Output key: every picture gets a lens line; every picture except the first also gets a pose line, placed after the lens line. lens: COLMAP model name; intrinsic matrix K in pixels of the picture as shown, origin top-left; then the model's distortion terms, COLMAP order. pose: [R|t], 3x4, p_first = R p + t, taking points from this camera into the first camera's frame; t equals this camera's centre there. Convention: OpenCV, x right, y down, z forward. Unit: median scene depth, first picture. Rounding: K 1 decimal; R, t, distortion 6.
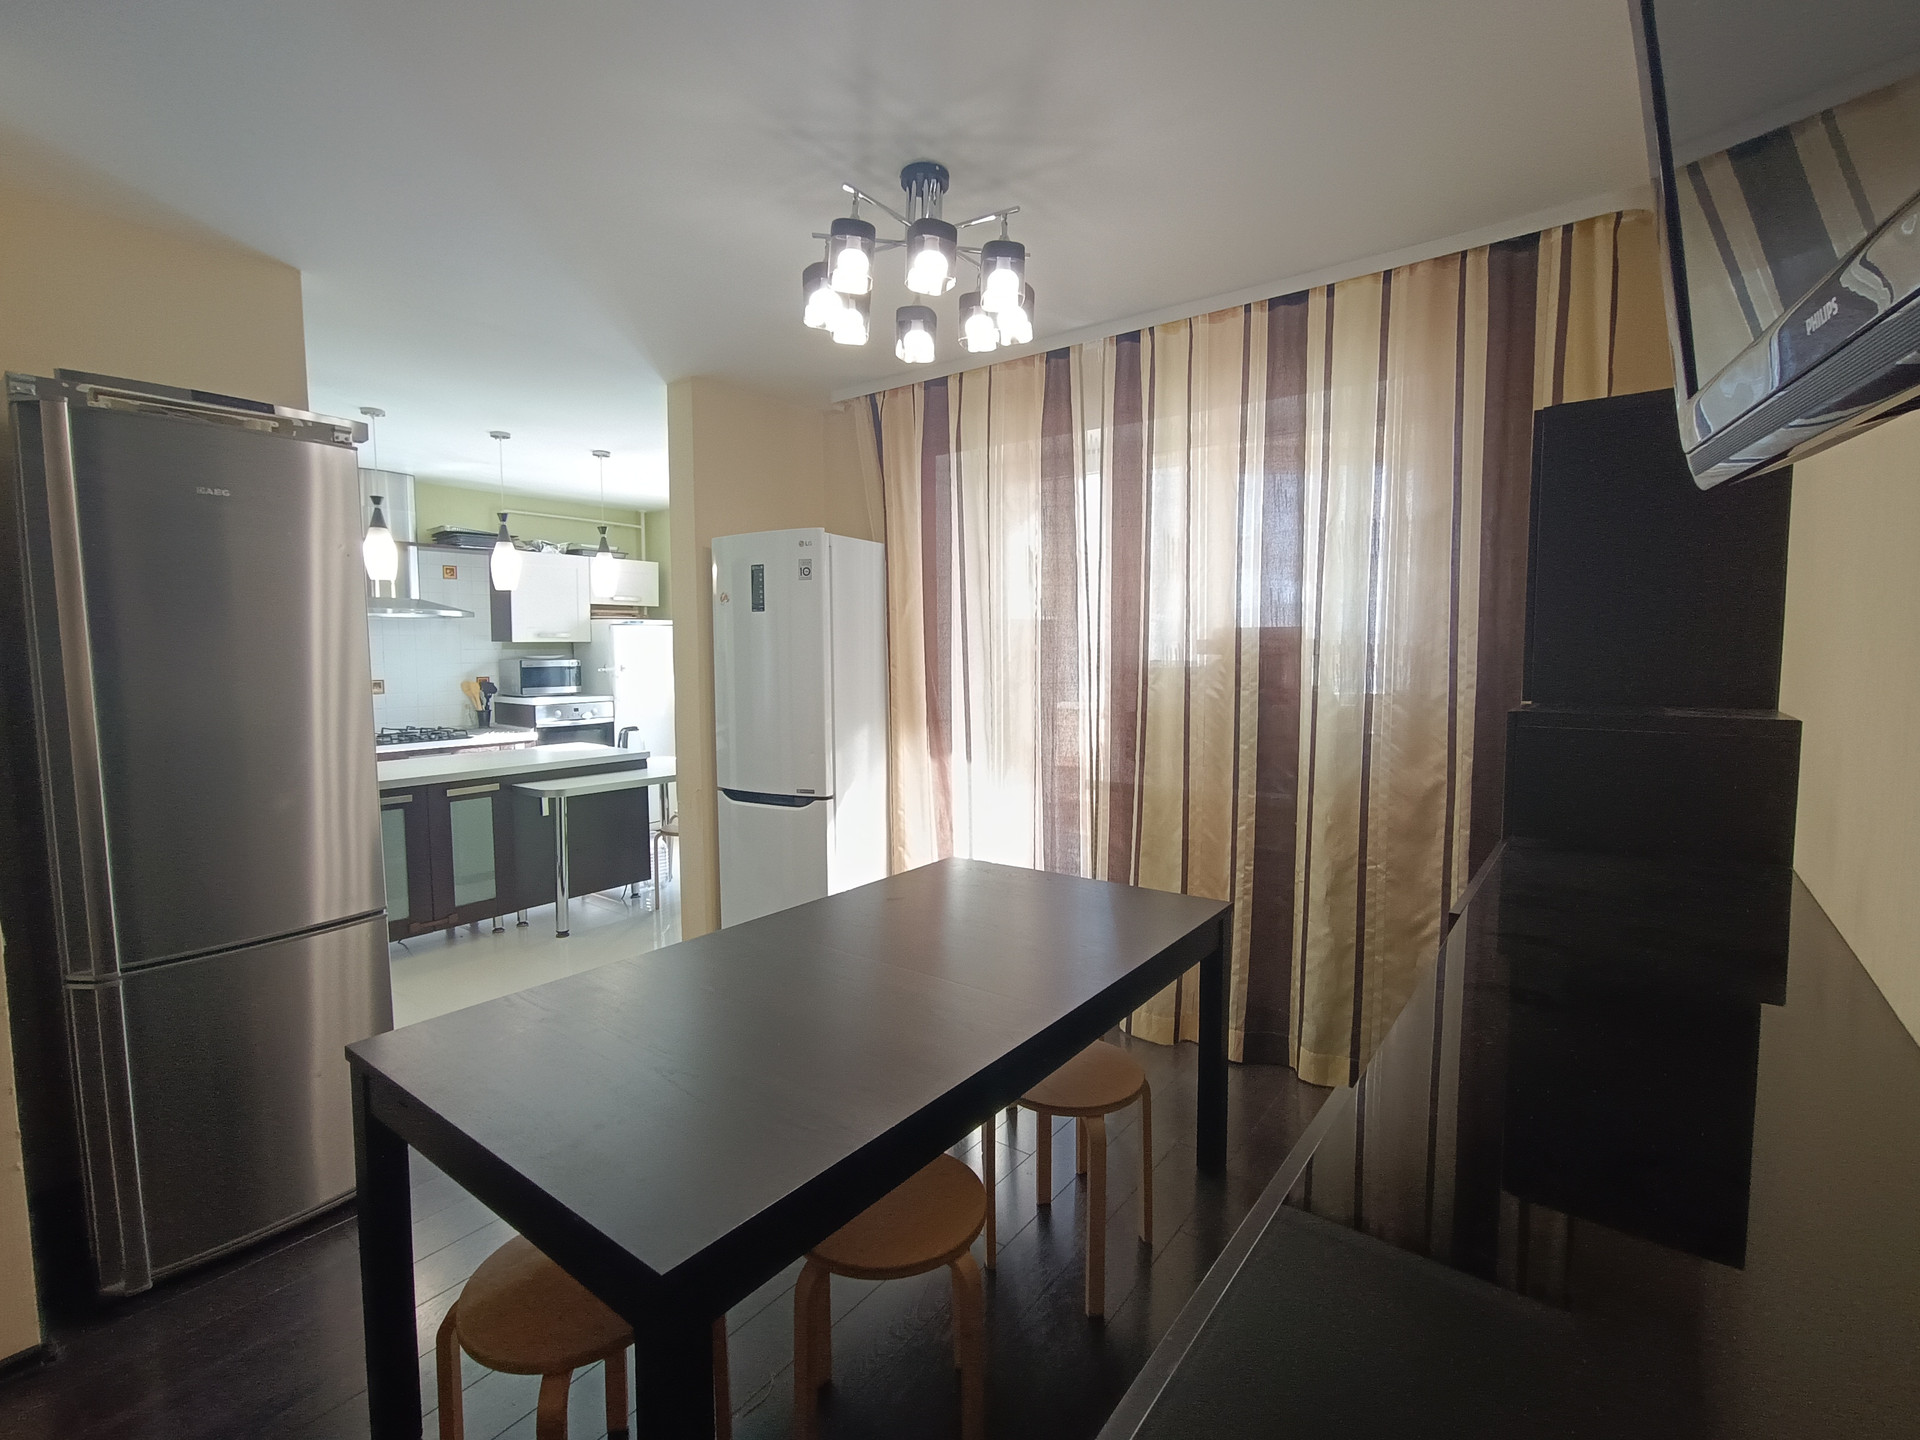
lens RADIAL K [[876.7, 0, 963.7], [0, 876.7, 704.1], [0, 0, 1]] dist [-0.006092, 0.001325]
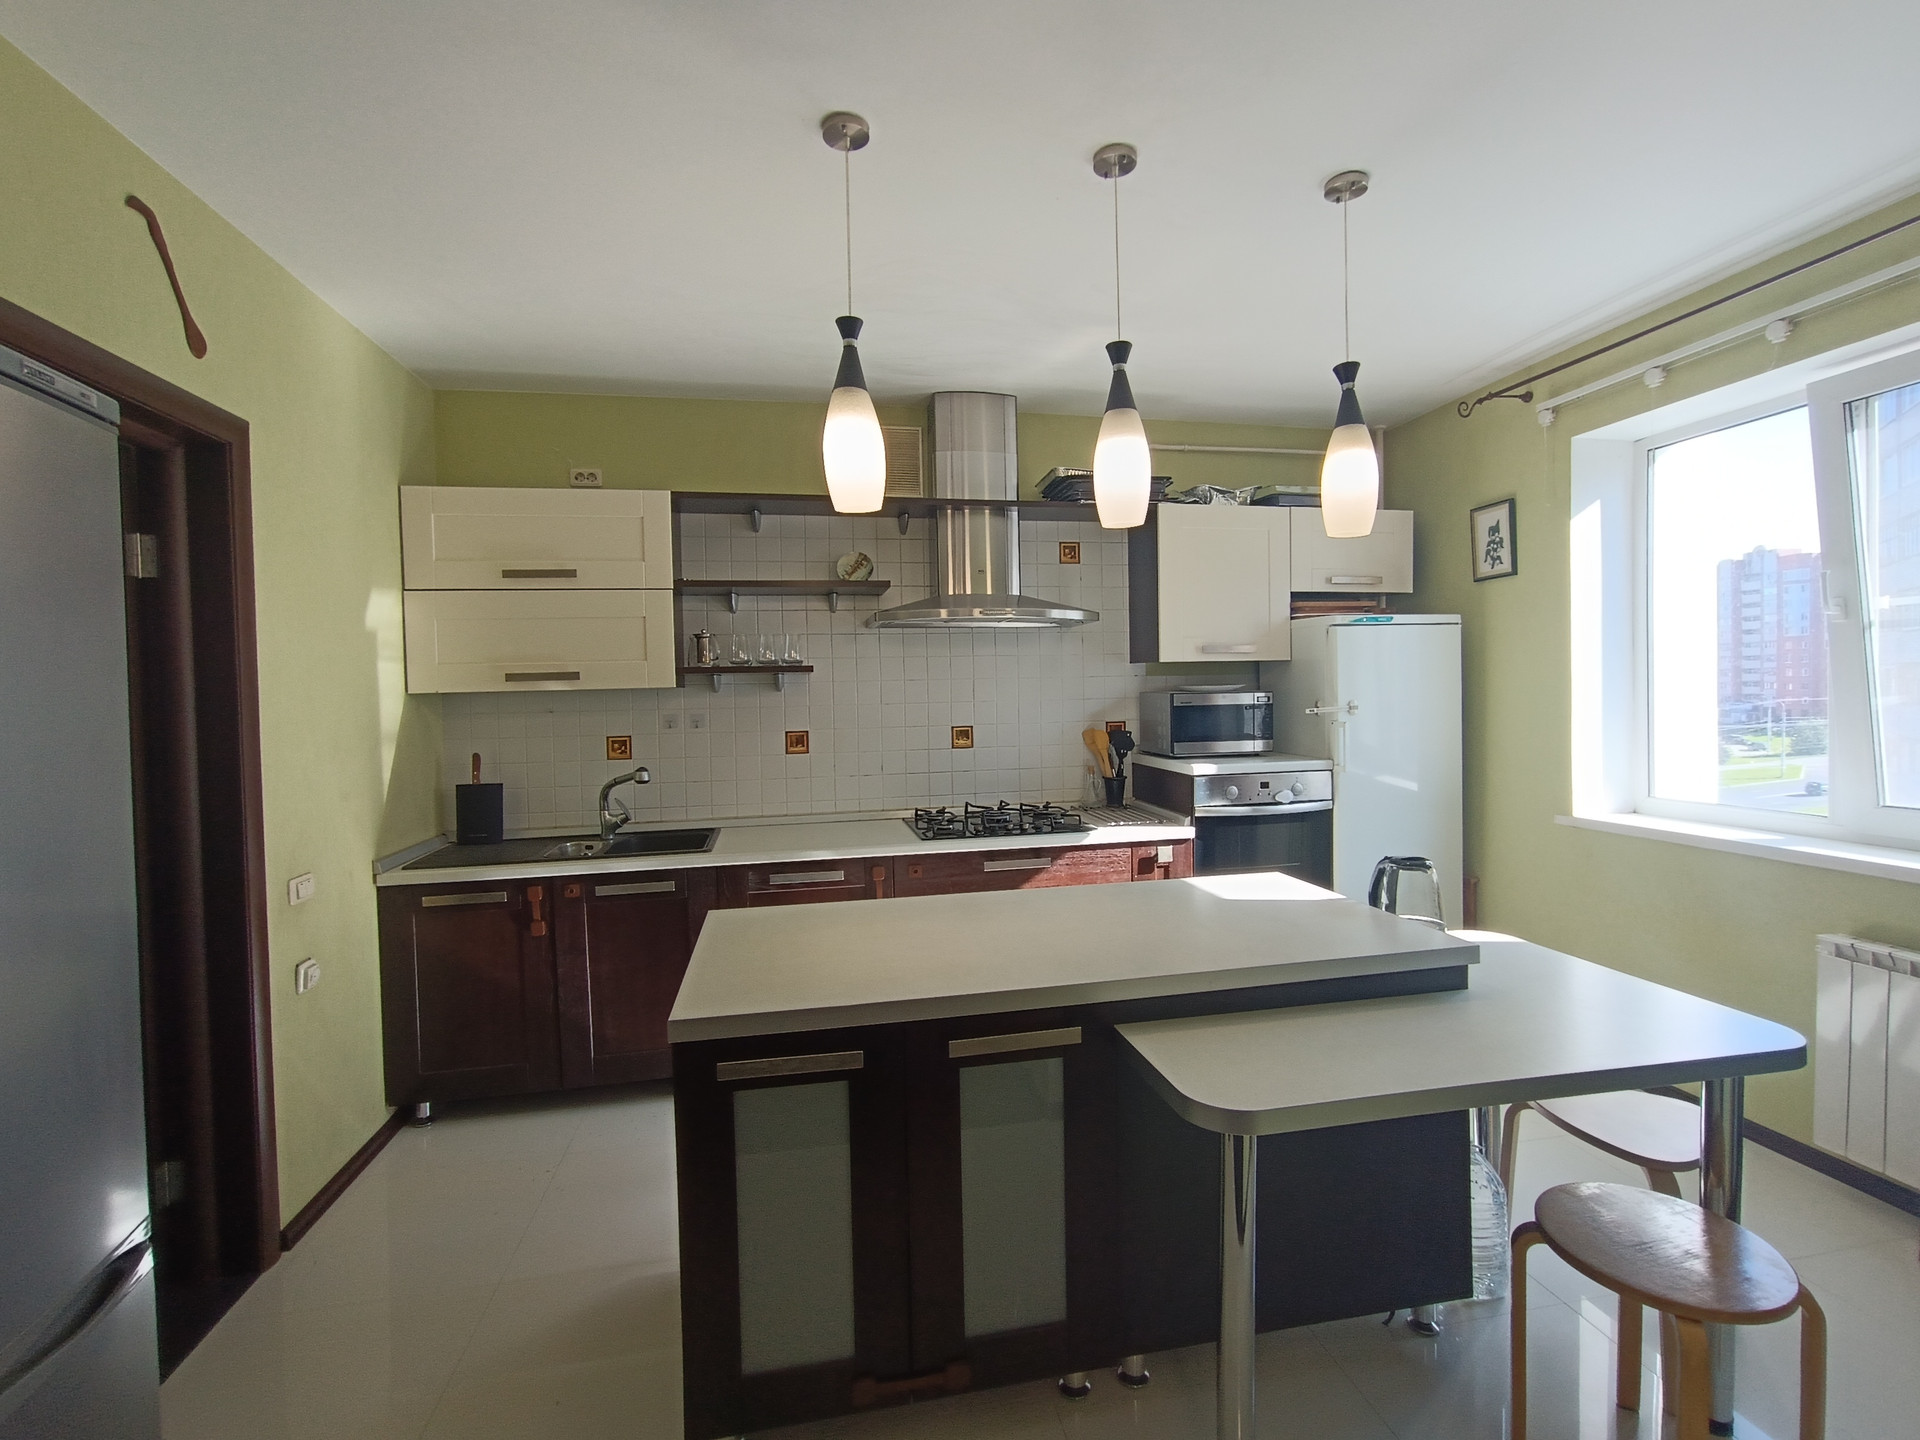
lens RADIAL K [[876.7, 0, 957.7], [0, 876.7, 709.7], [0, 0, 1]] dist [-0.006092, 0.001325]
pose [[0.742991, 0.006012, -0.669275, -0.225623], [-0.027556, 0.999387, -0.021613, -0.023444], [0.668734, 0.034501, 0.742701, 0.479603]]
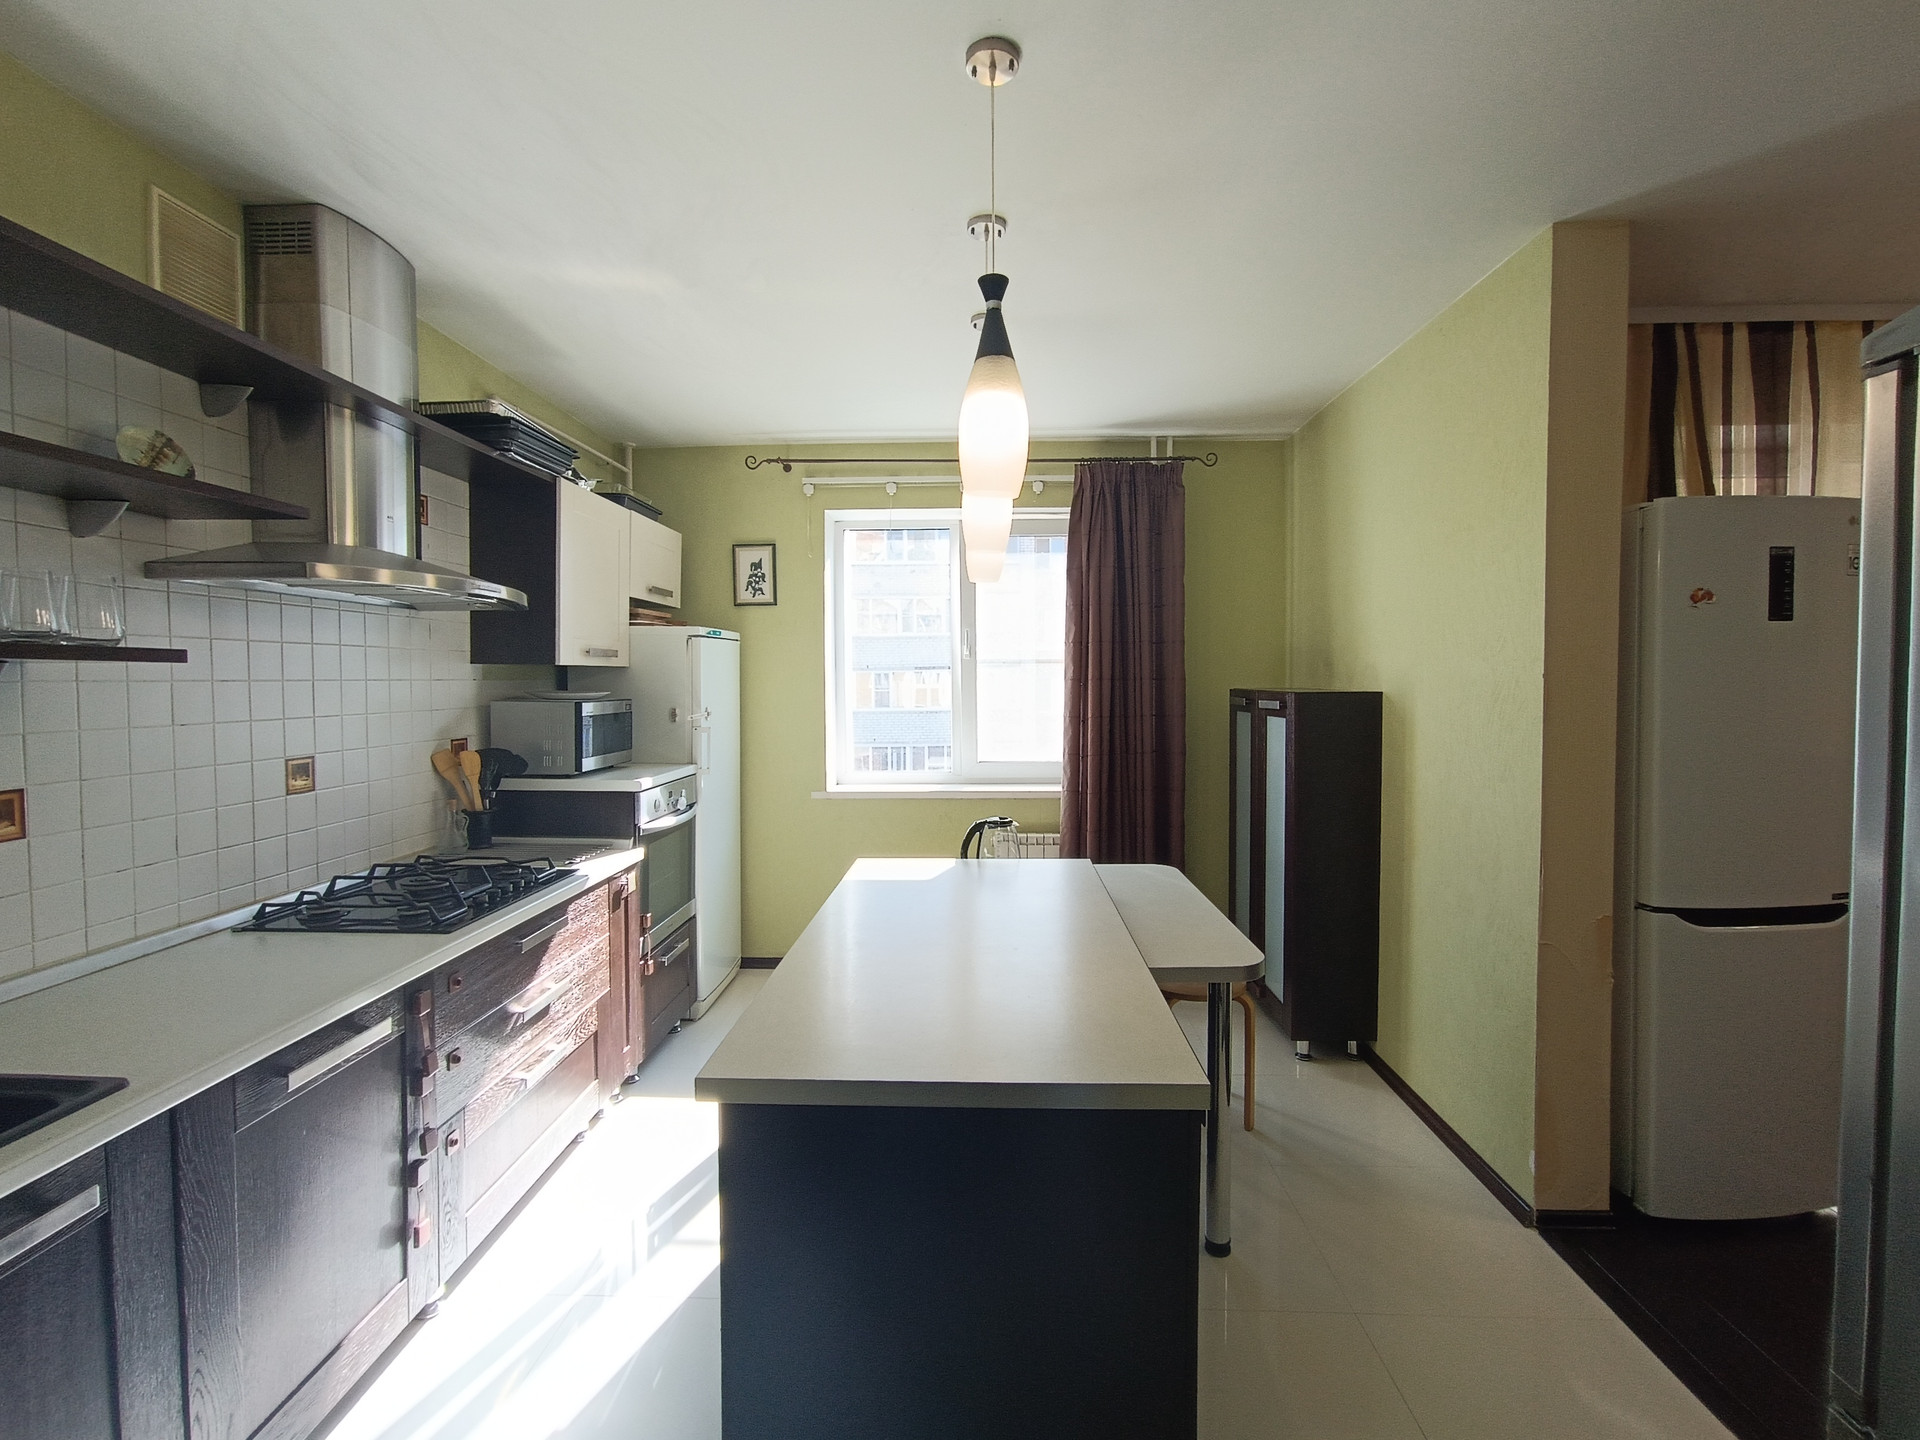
lens RADIAL K [[876.7, 0, 973.9], [0, 876.7, 722.2], [0, 0, 1]] dist [-0.006092, 0.001325]
pose [[0.815341, -0.025357, 0.578426, -0.603175], [0.034765, 0.999382, -0.005194, -0.028125], [-0.577936, 0.024344, 0.815719, 0.465544]]
